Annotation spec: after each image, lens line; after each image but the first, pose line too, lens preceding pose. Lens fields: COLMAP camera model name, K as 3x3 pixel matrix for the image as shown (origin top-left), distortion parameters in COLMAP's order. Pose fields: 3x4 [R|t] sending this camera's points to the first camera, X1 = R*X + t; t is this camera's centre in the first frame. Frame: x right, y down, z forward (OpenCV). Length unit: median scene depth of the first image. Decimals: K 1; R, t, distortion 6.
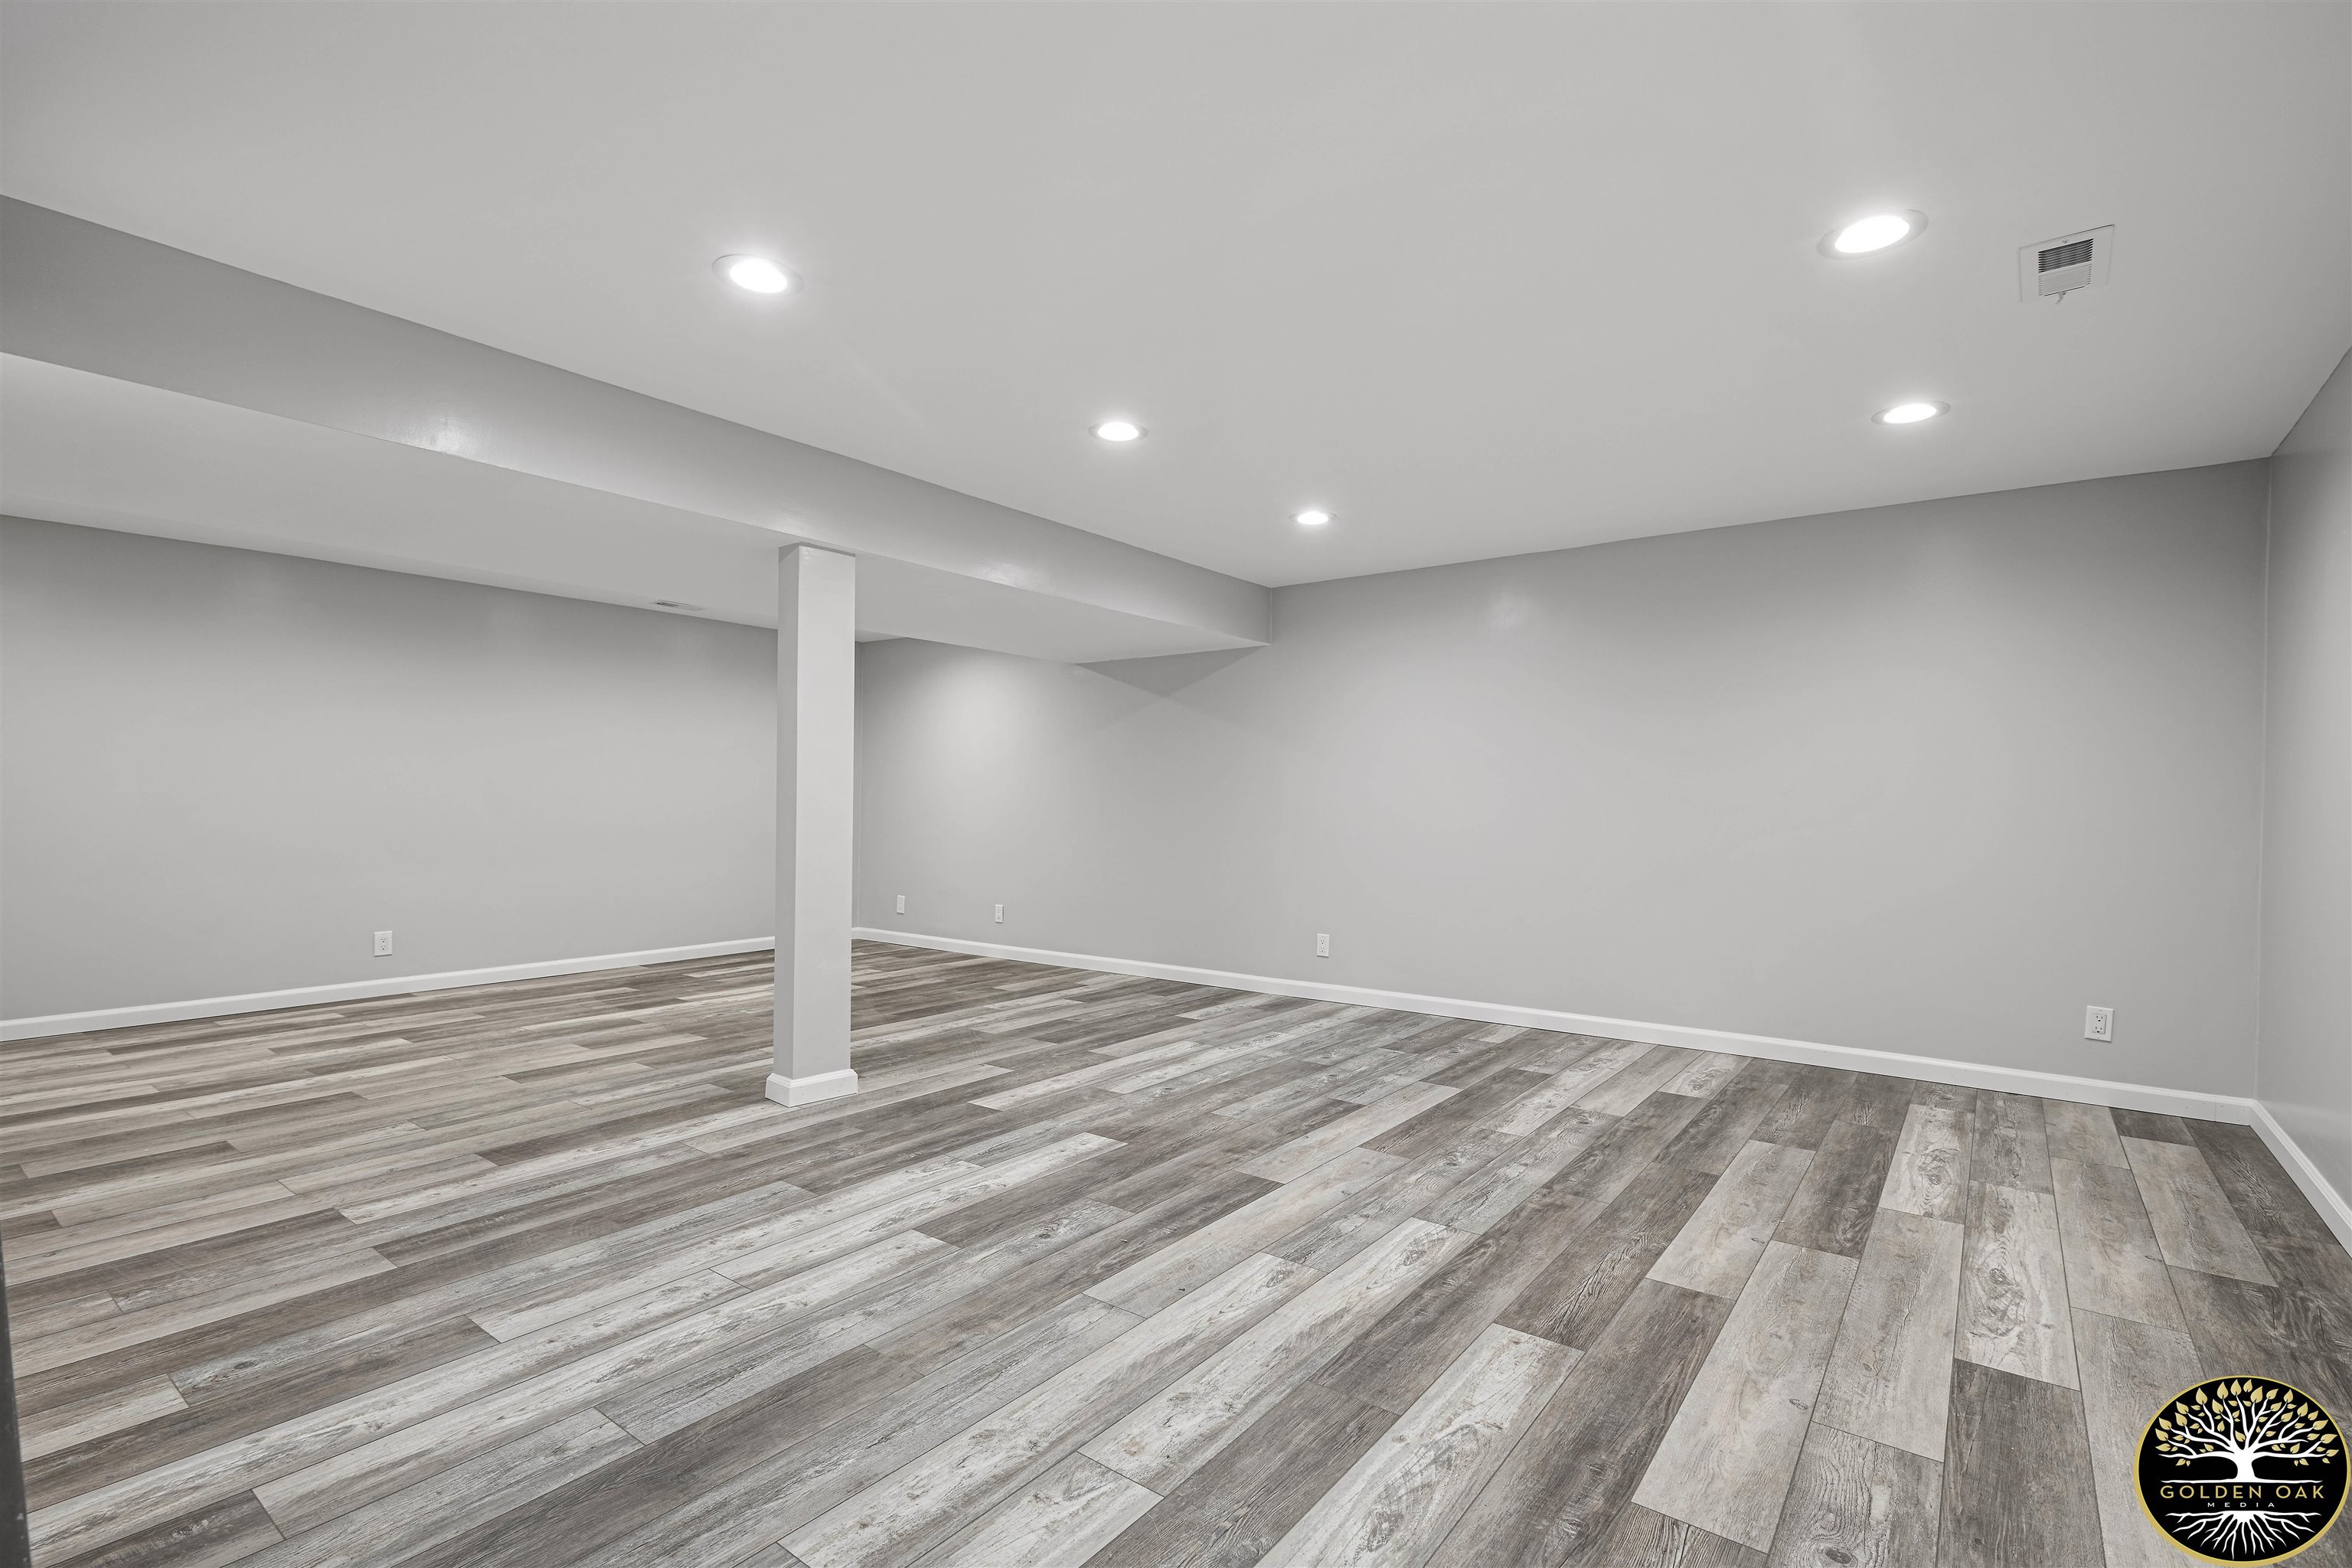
lens RADIAL K [[1073.7, 0, 1164.0], [0, 1073.7, 790.8], [0, 0, 1]] dist [0.021991, -0.009839]
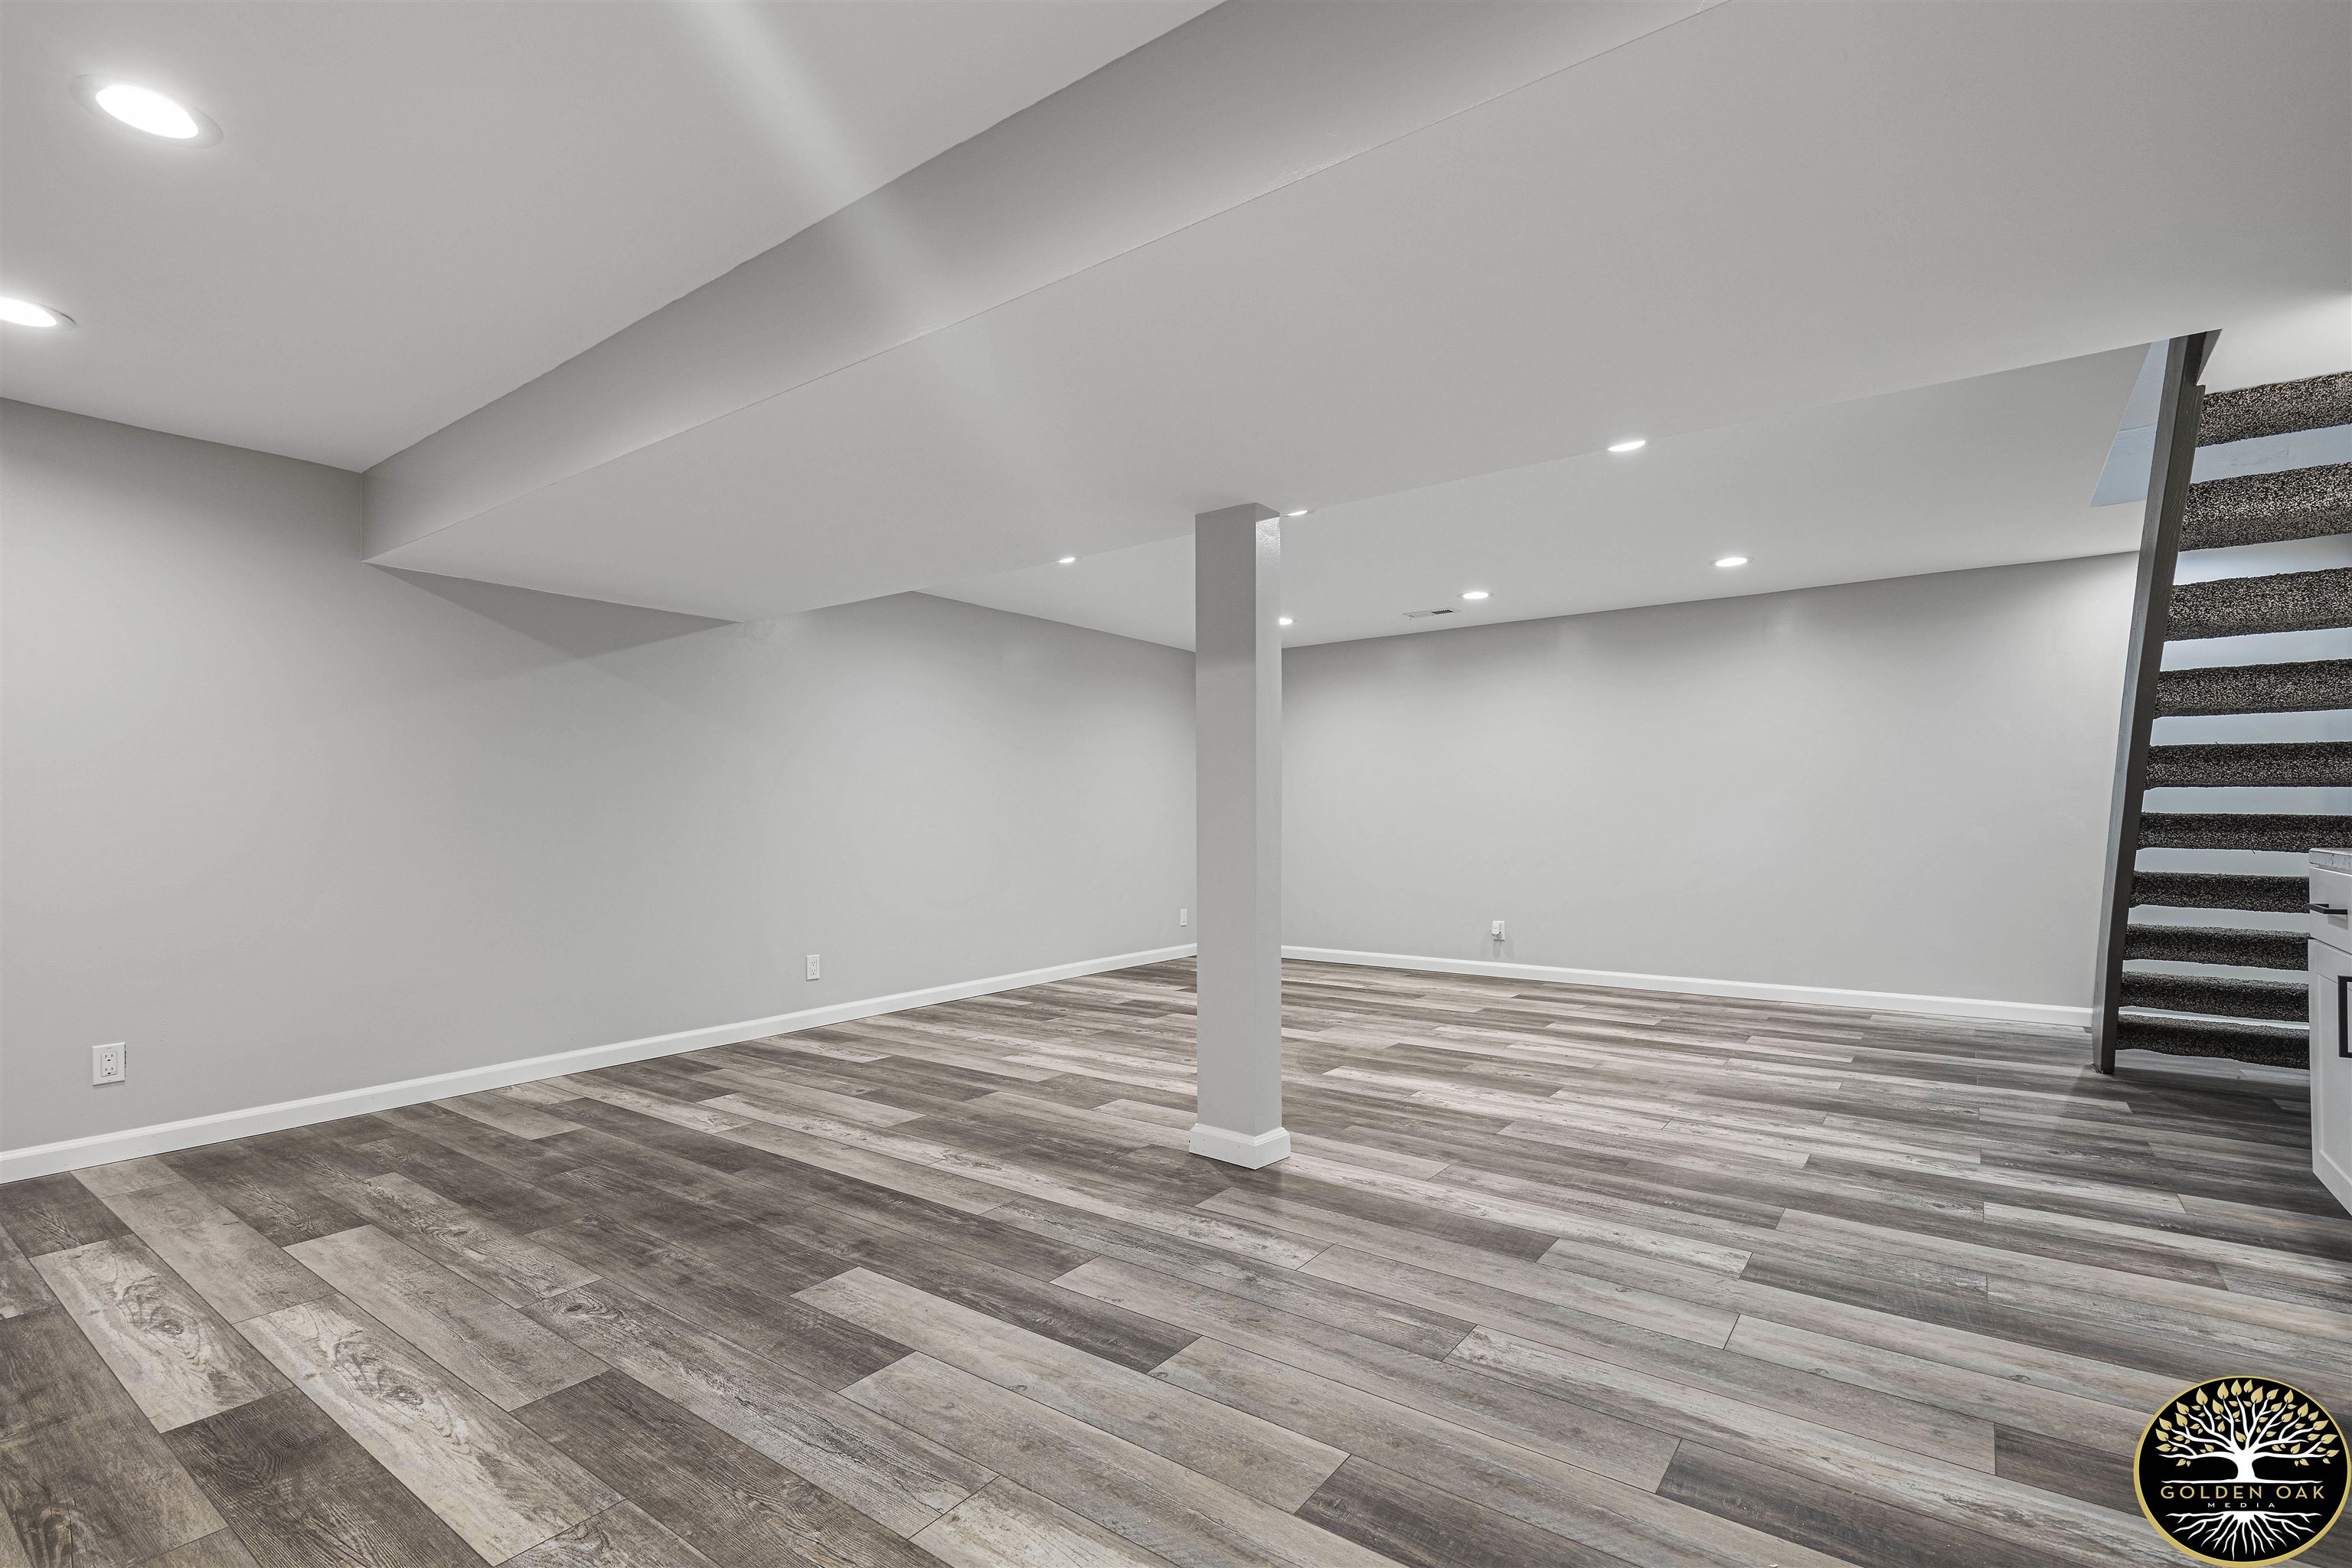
lens RADIAL K [[1073.7, 0, 1170.0], [0, 1073.7, 791.0], [0, 0, 1]] dist [0.021991, -0.009839]
pose [[-0.025679, 0.016959, 0.999526, -1.576177], [-0.010760, 0.999793, -0.017240, 0.011580], [-0.999612, -0.011197, -0.025491, 1.434309]]
